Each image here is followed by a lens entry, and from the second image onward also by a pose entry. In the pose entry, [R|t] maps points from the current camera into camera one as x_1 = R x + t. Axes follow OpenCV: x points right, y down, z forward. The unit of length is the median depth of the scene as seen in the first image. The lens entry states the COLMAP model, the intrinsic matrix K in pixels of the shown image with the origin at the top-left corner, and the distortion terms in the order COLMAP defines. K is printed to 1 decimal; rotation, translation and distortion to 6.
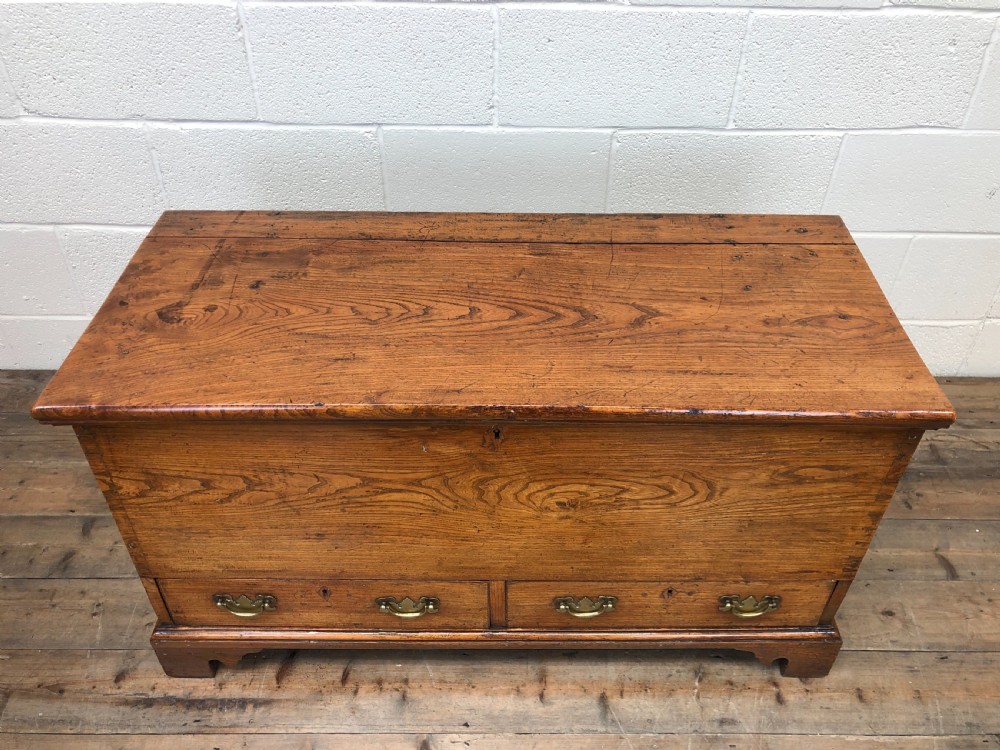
lens RADIAL K [[827.4, 0, 512.1], [0, 827.4, 373.7], [0, 0, 1]] dist [0.066900, -0.165581]
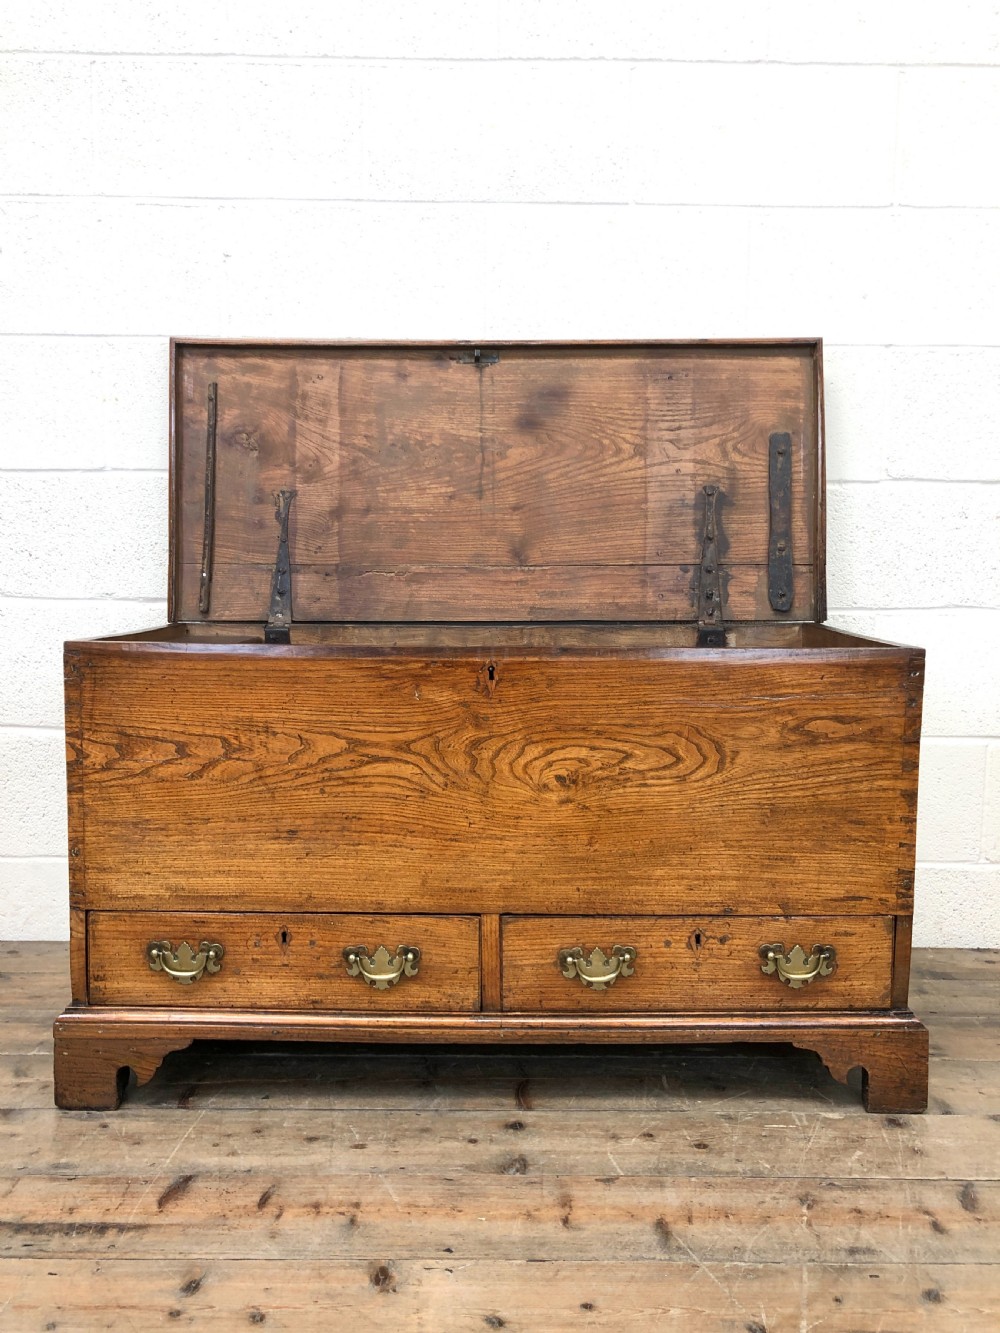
lens RADIAL K [[1091.7, 0, 495.4], [0, 1091.7, 660.3], [0, 0, 1]] dist [0.090084, -0.193586]
pose [[0.999972, -0.006031, -0.004351, -0.006861], [0.002426, 0.817644, -0.575719, 0.724504], [0.007029, 0.575693, 0.817636, -0.064989]]
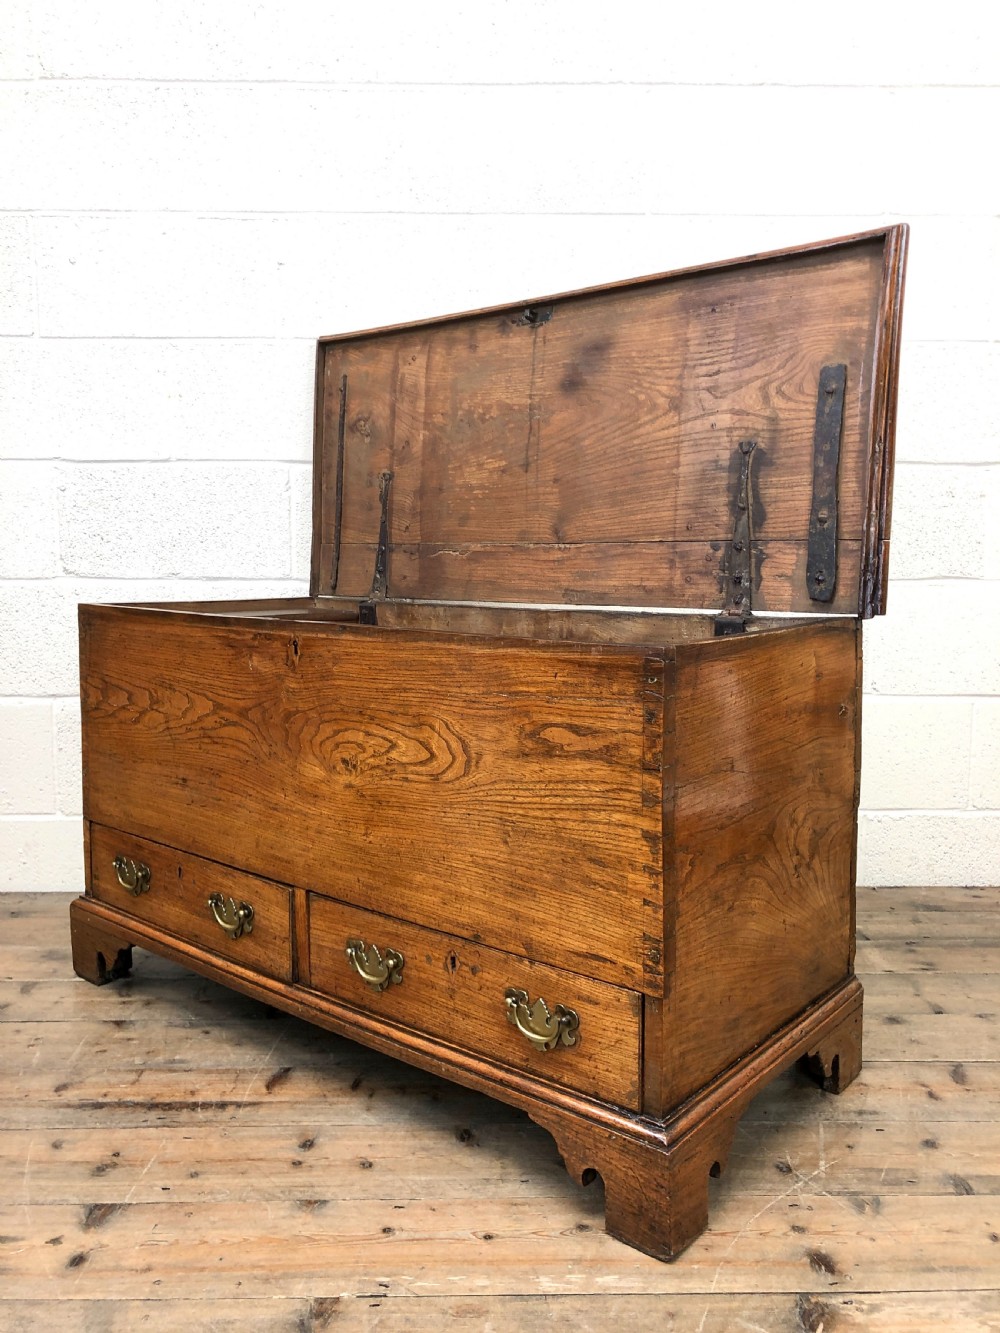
lens RADIAL K [[1077.2, 0, 499.6], [0, 1077.2, 655.2], [0, 0, 1]] dist [0.098350, -0.230444]
pose [[0.762062, 0.053059, -0.645326, 0.895004], [-0.413282, 0.807082, -0.421684, 0.468475], [0.498457, 0.588051, 0.636975, 0.272484]]
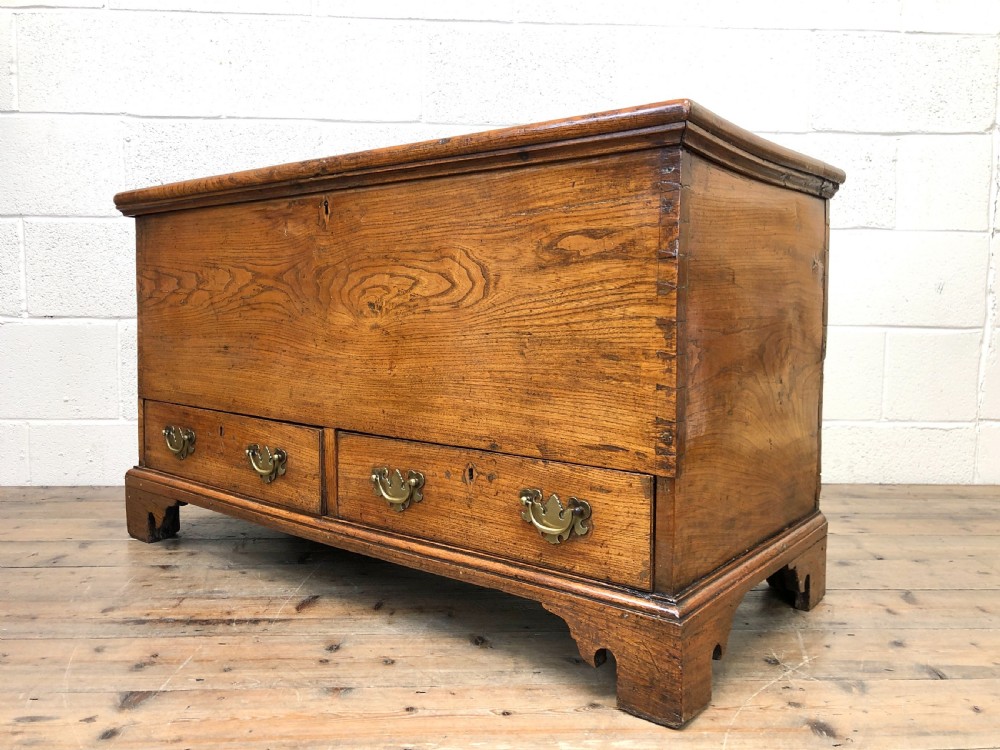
lens RADIAL K [[808.1, 0, 508.3], [0, 808.1, 373.1], [0, 0, 1]] dist [0.098350, -0.230444]
pose [[0.784397, 0.045556, -0.618584, 0.755701], [-0.403017, 0.795523, -0.452460, 0.569370], [0.471485, 0.604208, 0.642366, 0.495920]]
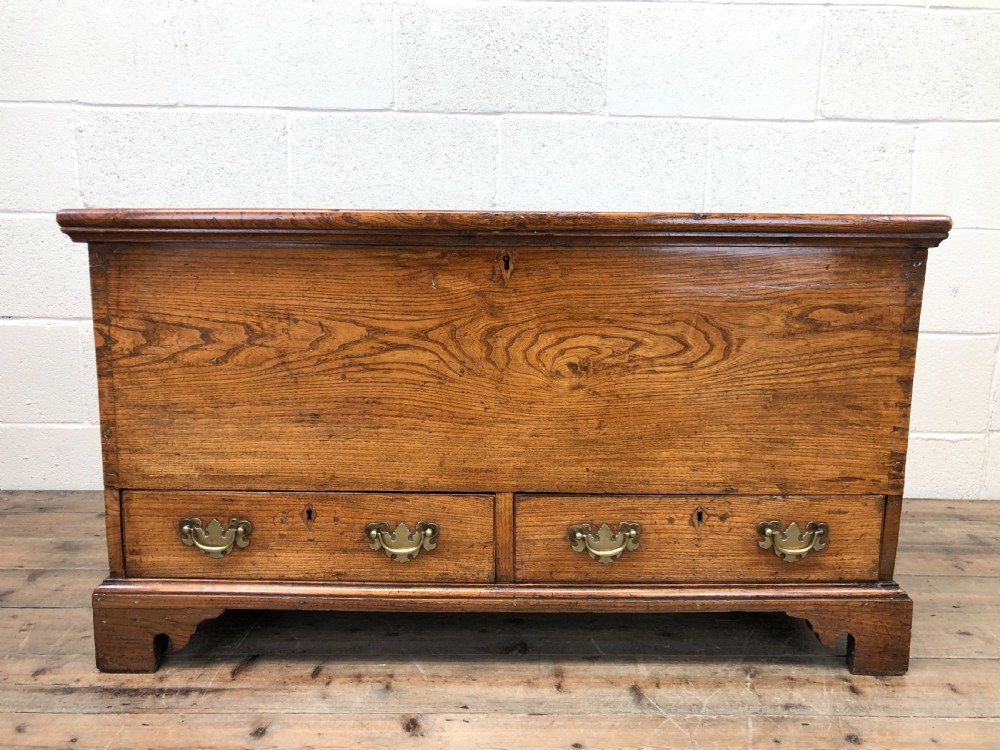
lens RADIAL K [[841.1, 0, 504.2], [0, 841.1, 375.2], [0, 0, 1]] dist [0.074228, -0.164102]
pose [[0.999983, -0.003038, 0.005049, -0.023949], [0.005194, 0.859112, -0.511761, 0.642905], [-0.002783, 0.511778, 0.859113, 0.166224]]
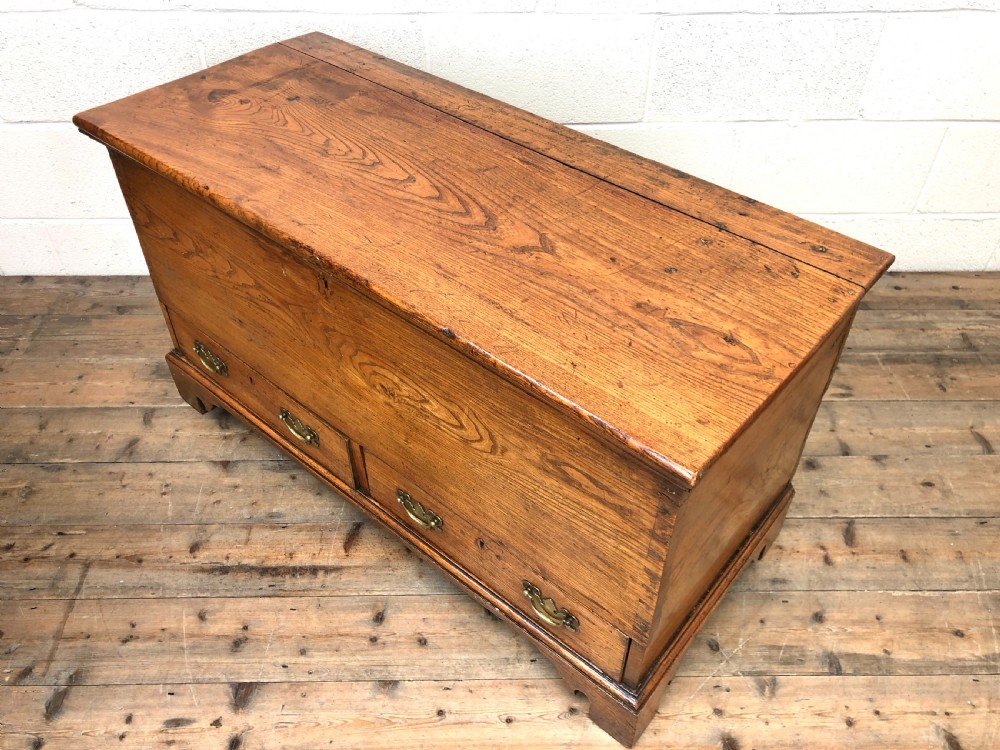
lens RADIAL K [[811.8, 0, 513.0], [0, 811.8, 372.7], [0, 0, 1]] dist [0.125896, -0.442522]
pose [[0.766319, 0.441109, -0.467096, 0.608406], [-0.421771, 0.893844, 0.152157, -0.070653], [0.484629, 0.080407, 0.871016, 0.216452]]
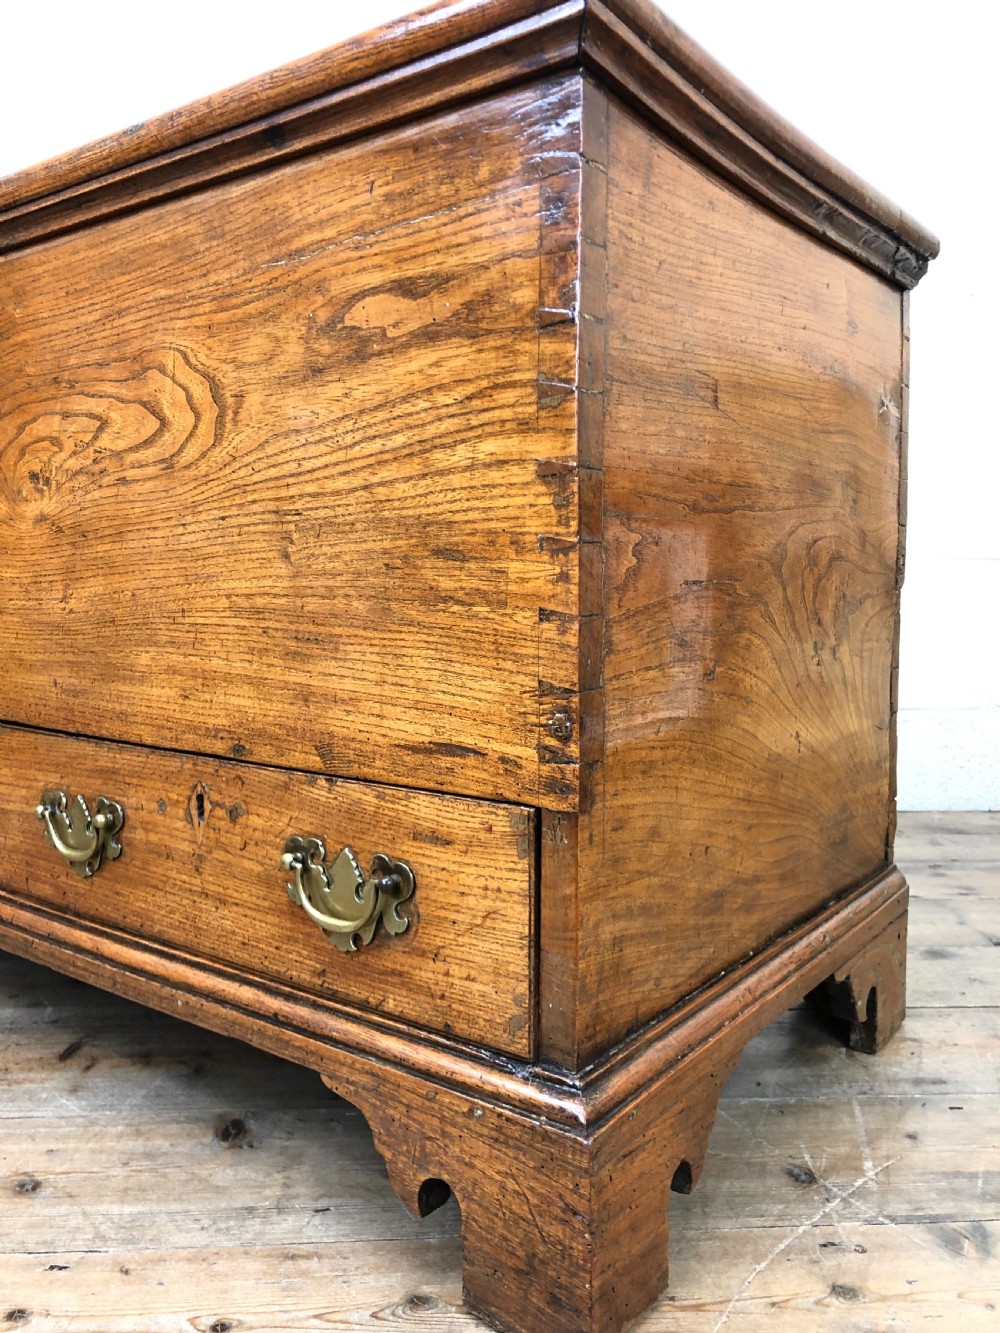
lens RADIAL K [[1090.6, 0, 498.1], [0, 1090.6, 648.3], [0, 0, 1]] dist [0.056278, -0.141746]
pose [[0.795702, 0.039482, -0.604400, 0.669524], [-0.393596, 0.792166, -0.466428, 0.425931], [0.460369, 0.609027, 0.645868, 0.739619]]
